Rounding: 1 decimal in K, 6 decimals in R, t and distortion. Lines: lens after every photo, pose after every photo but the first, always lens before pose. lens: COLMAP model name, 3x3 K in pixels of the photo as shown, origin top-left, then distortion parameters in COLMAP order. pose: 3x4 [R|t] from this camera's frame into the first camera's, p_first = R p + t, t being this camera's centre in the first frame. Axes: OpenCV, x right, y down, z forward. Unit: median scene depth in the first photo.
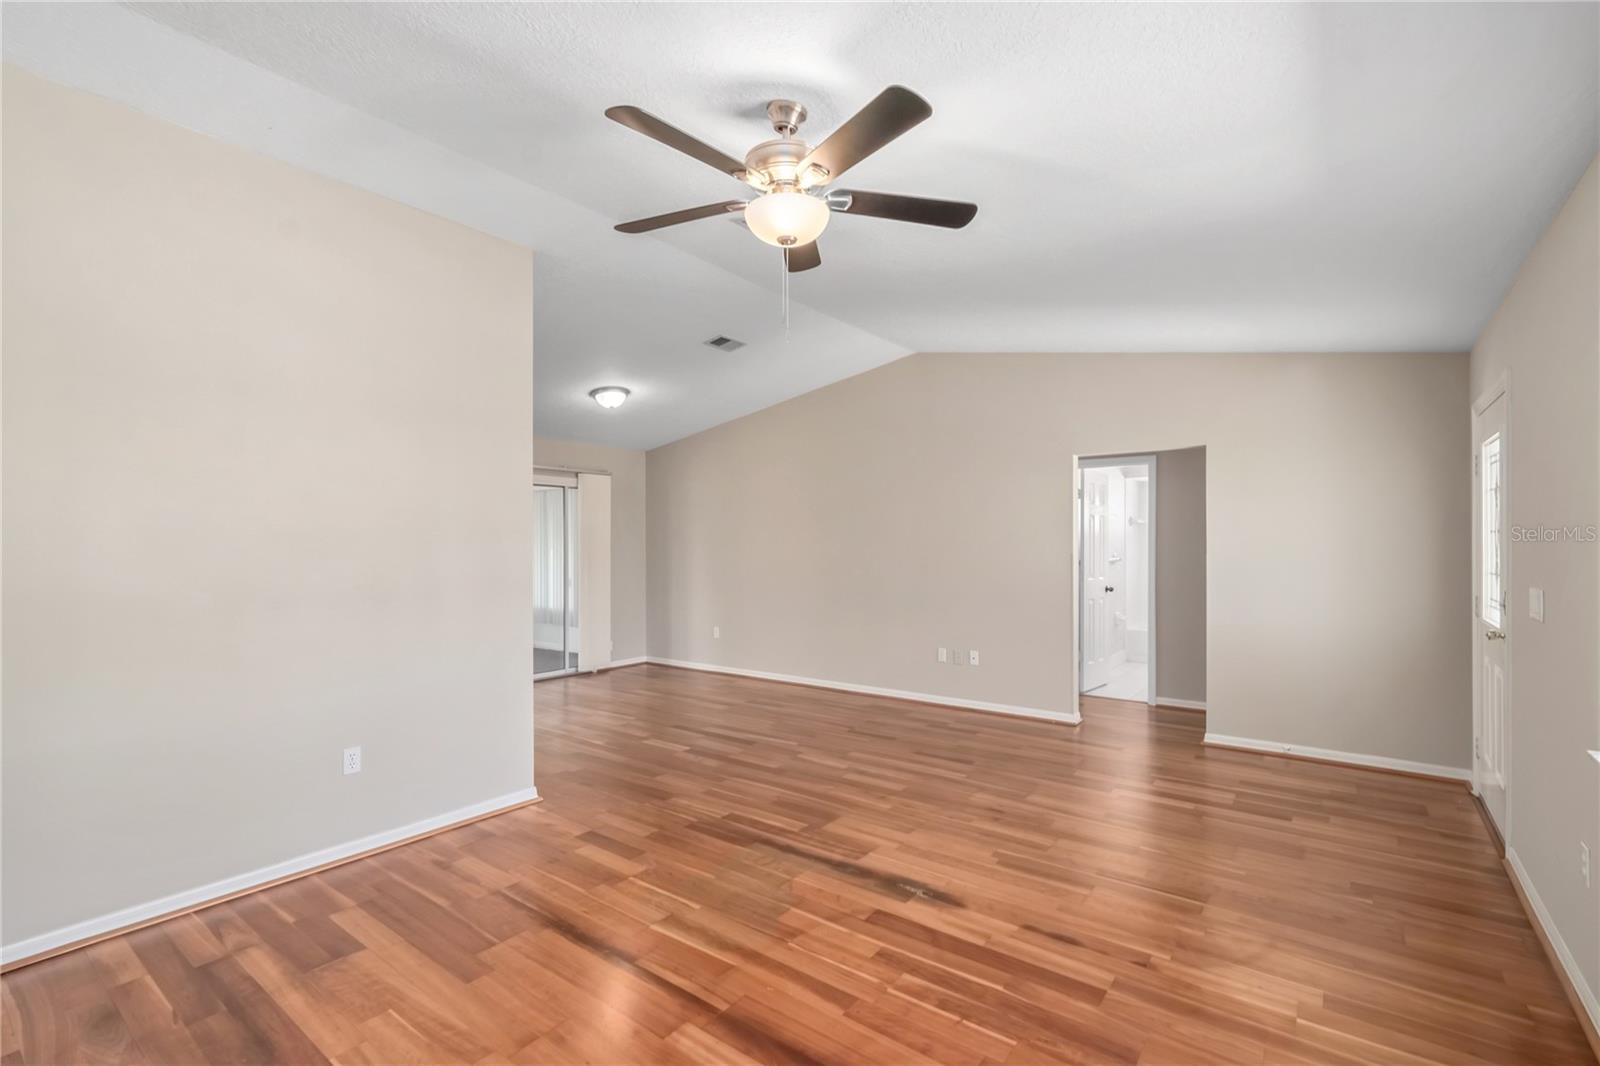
lens RADIAL K [[721.1, 0, 806.5], [0, 721.1, 545.0], [0, 0, 1]] dist [0.002221, -0.000168]
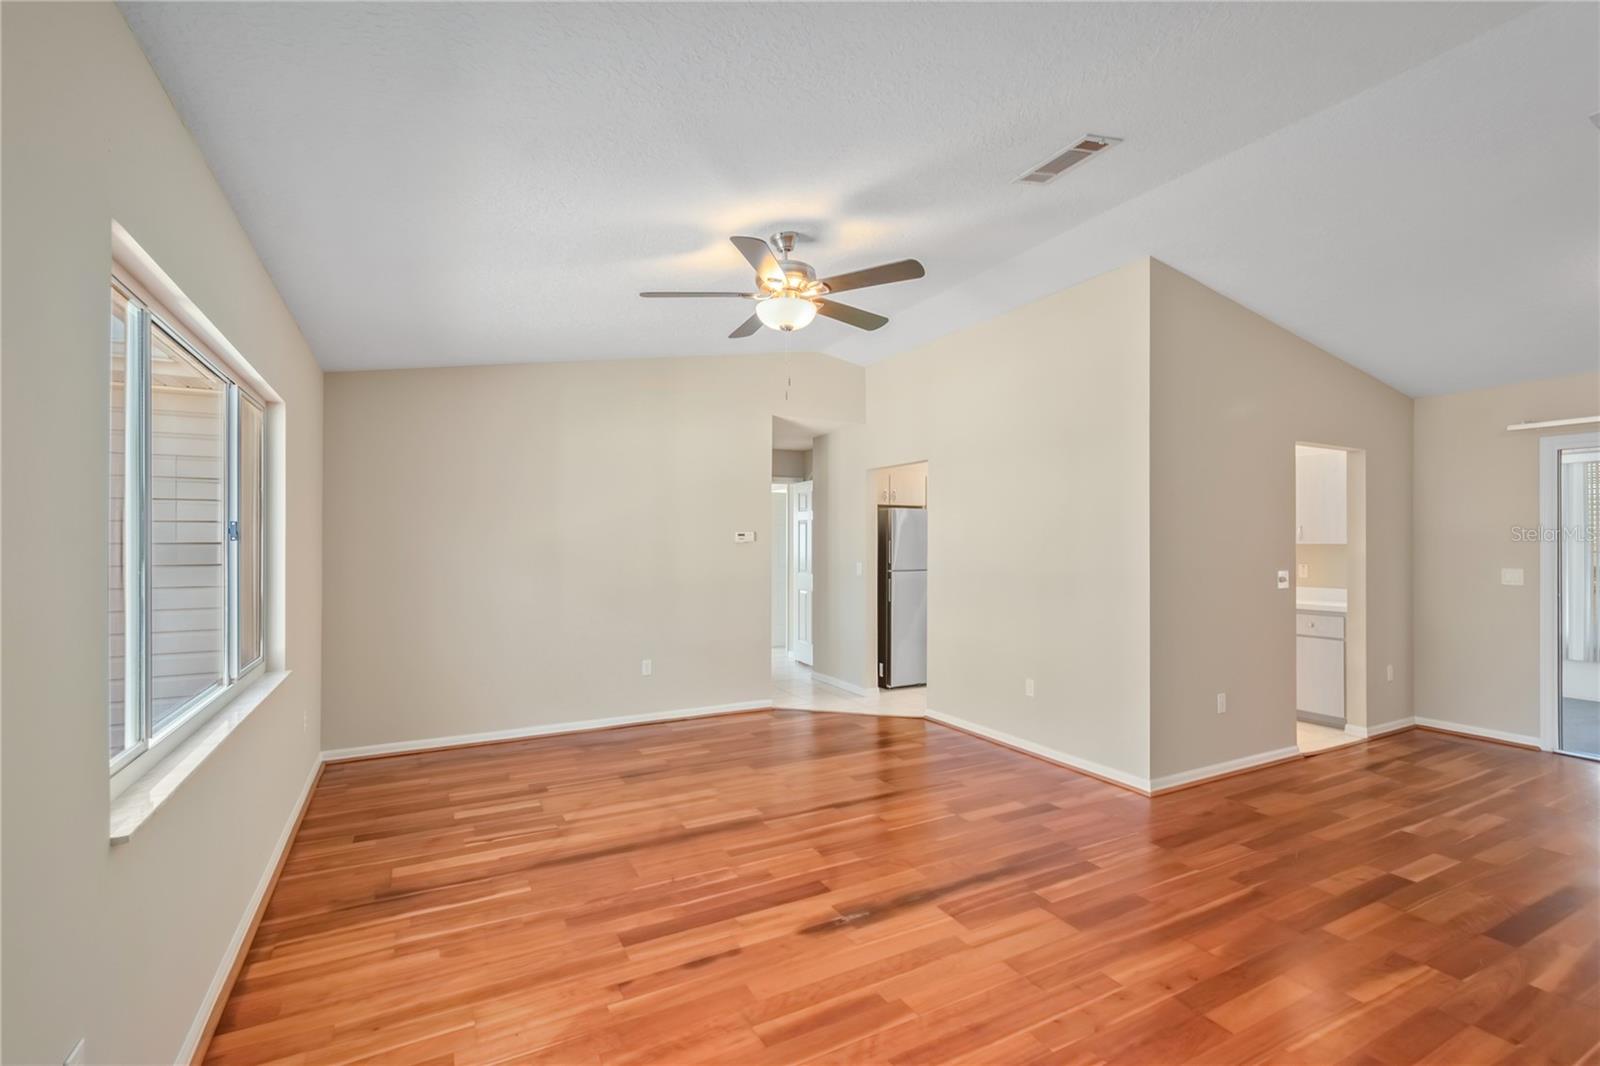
lens RADIAL K [[721.1, 0, 806.5], [0, 721.1, 545.0], [0, 0, 1]] dist [0.002221, -0.000168]
pose [[-0.419491, 0.004924, -0.907746, 0.960823], [0.001451, 0.999988, 0.004753, -0.003224], [0.907758, 0.000677, -0.419493, 1.270226]]
